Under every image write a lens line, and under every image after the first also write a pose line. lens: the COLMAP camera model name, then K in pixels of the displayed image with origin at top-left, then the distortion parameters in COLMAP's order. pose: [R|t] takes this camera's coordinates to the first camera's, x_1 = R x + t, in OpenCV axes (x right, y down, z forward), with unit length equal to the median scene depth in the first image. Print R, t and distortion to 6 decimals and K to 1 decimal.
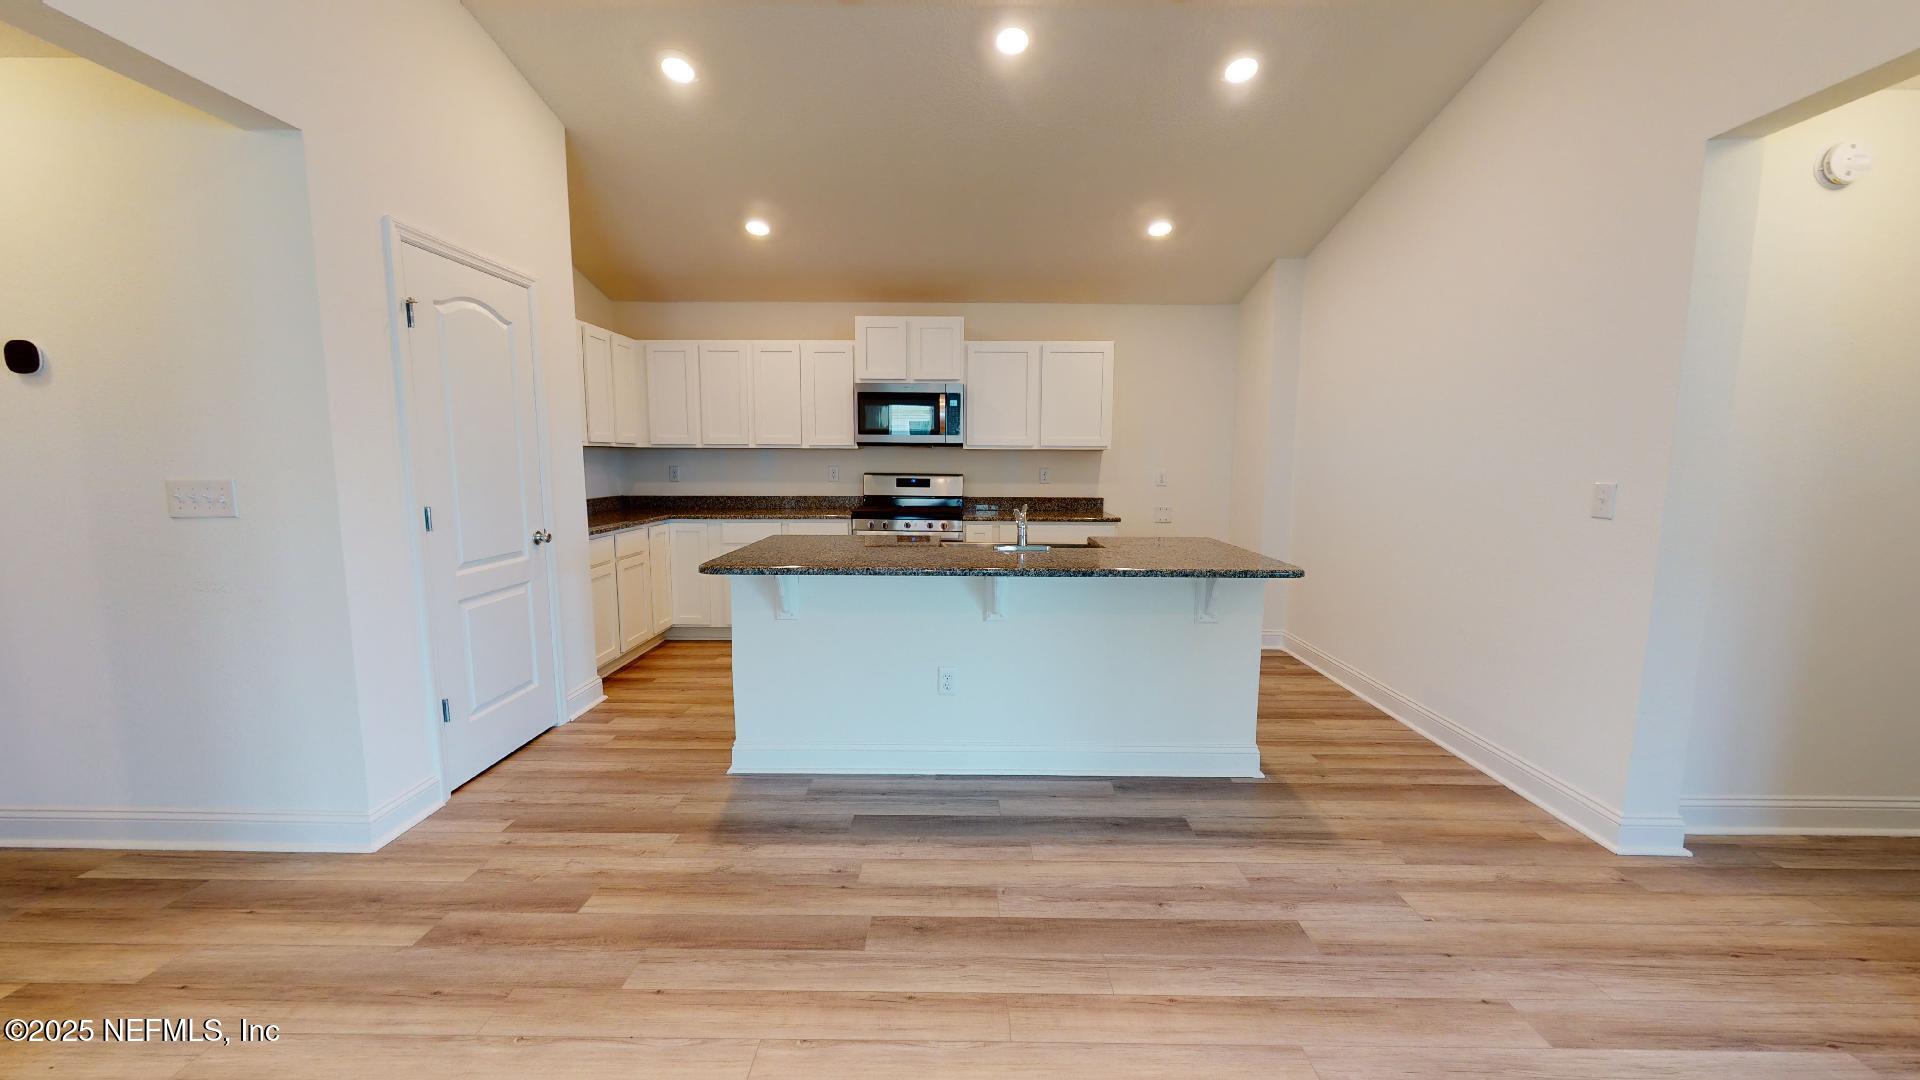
lens RADIAL K [[706.3, 0, 957.2], [0, 706.3, 541.5], [0, 0, 1]] dist [0.000115, -0.000216]
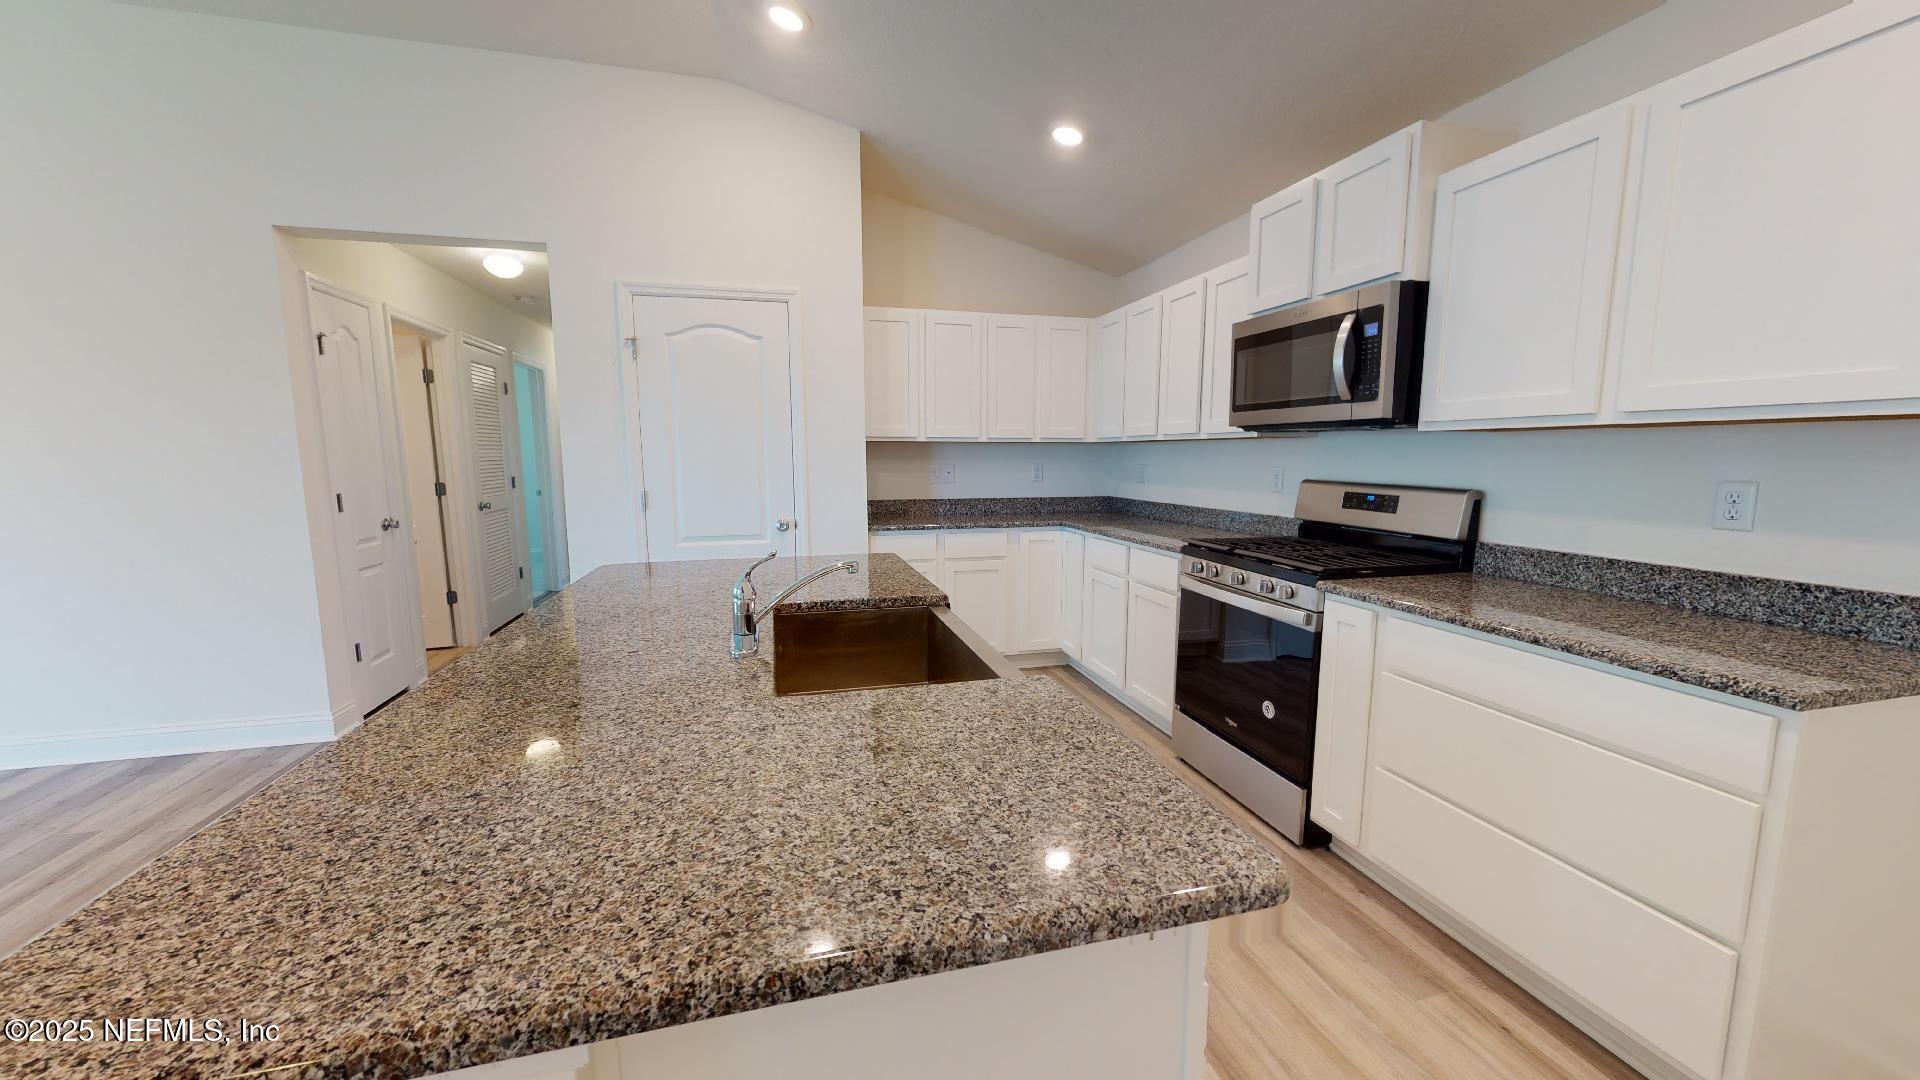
lens RADIAL K [[706.3, 0, 964.5], [0, 706.3, 543.5], [0, 0, 1]] dist [0.000115, -0.000216]
pose [[0.267770, 0.117438, -0.956299, 0.368994], [-0.110934, 0.989701, 0.090478, -0.072364], [0.957075, 0.081859, 0.278040, 0.631746]]
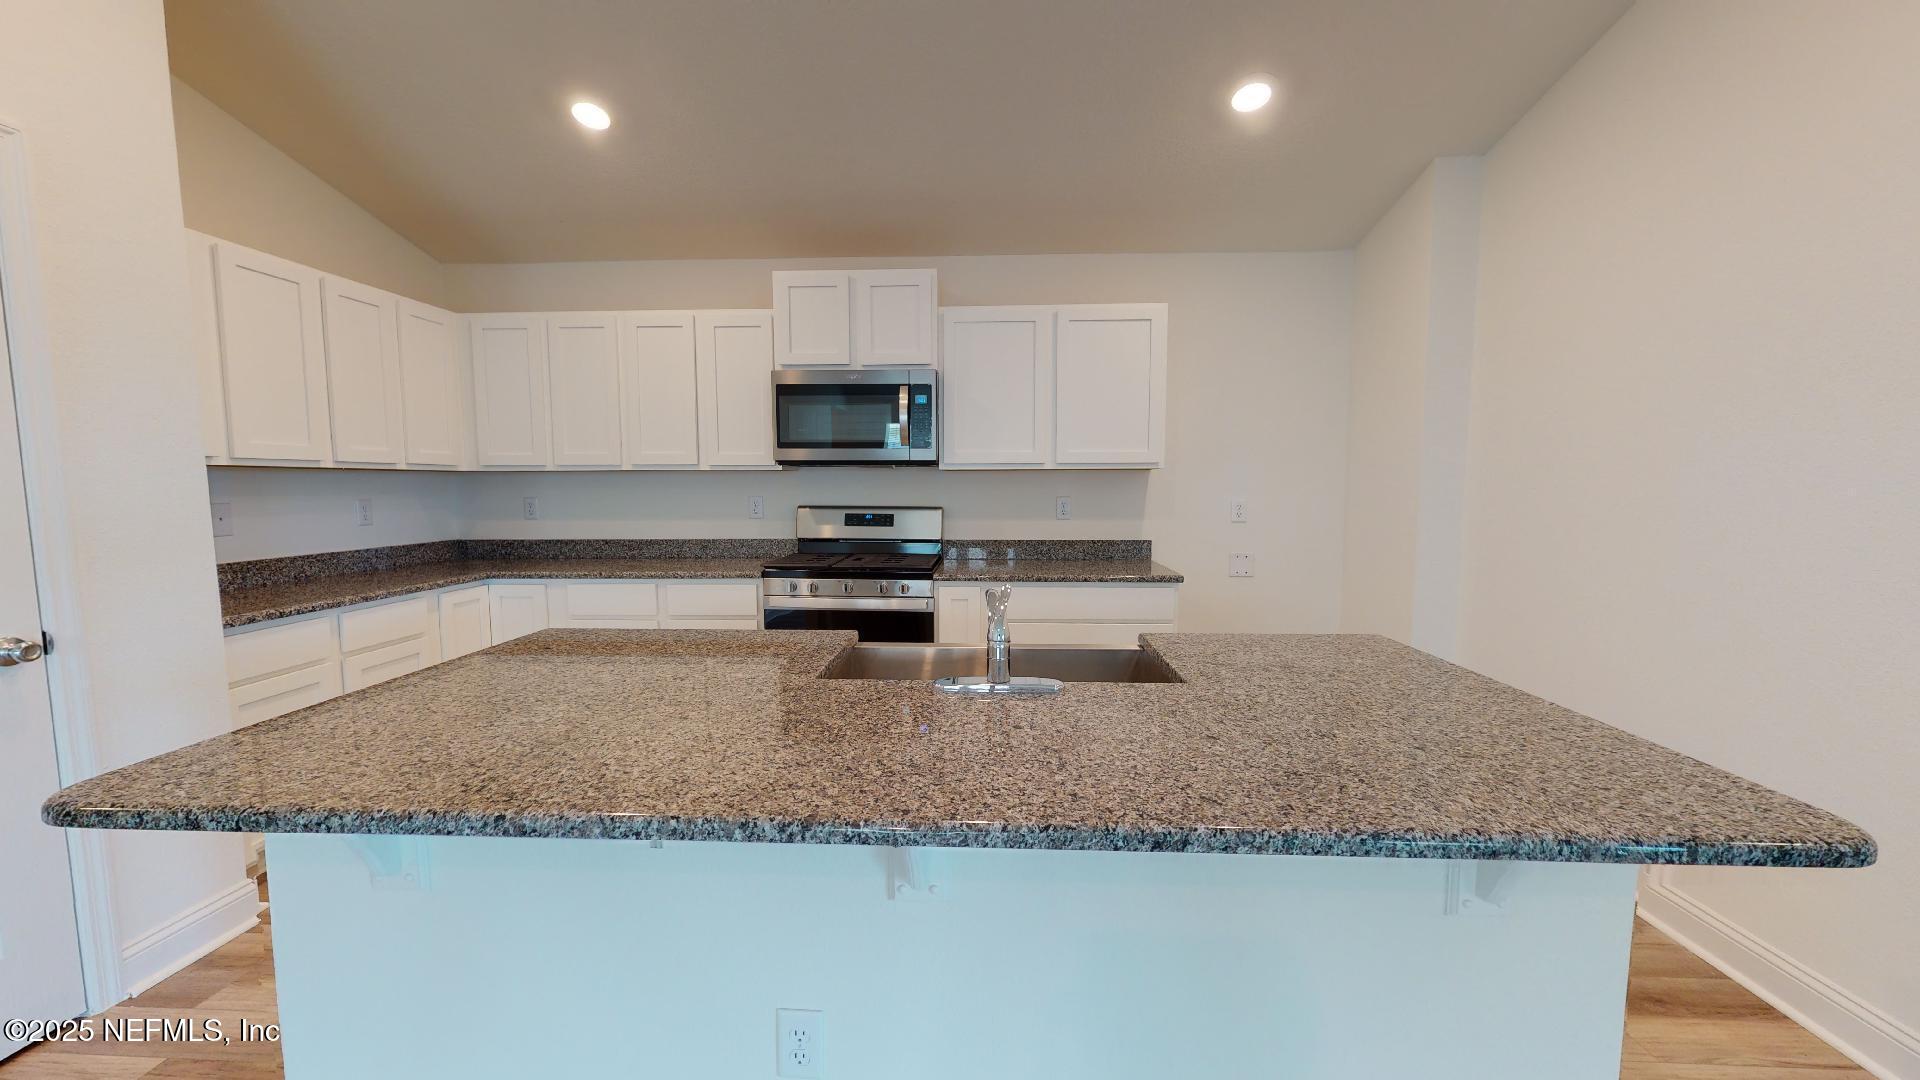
lens RADIAL K [[706.3, 0, 954.2], [0, 706.3, 543.3], [0, 0, 1]] dist [0.000115, -0.000216]
pose [[0.999068, -0.003600, -0.043016, 0.052592], [0.002240, 0.999497, -0.031628, -0.041421], [0.043108, 0.031502, 0.998574, 0.348478]]
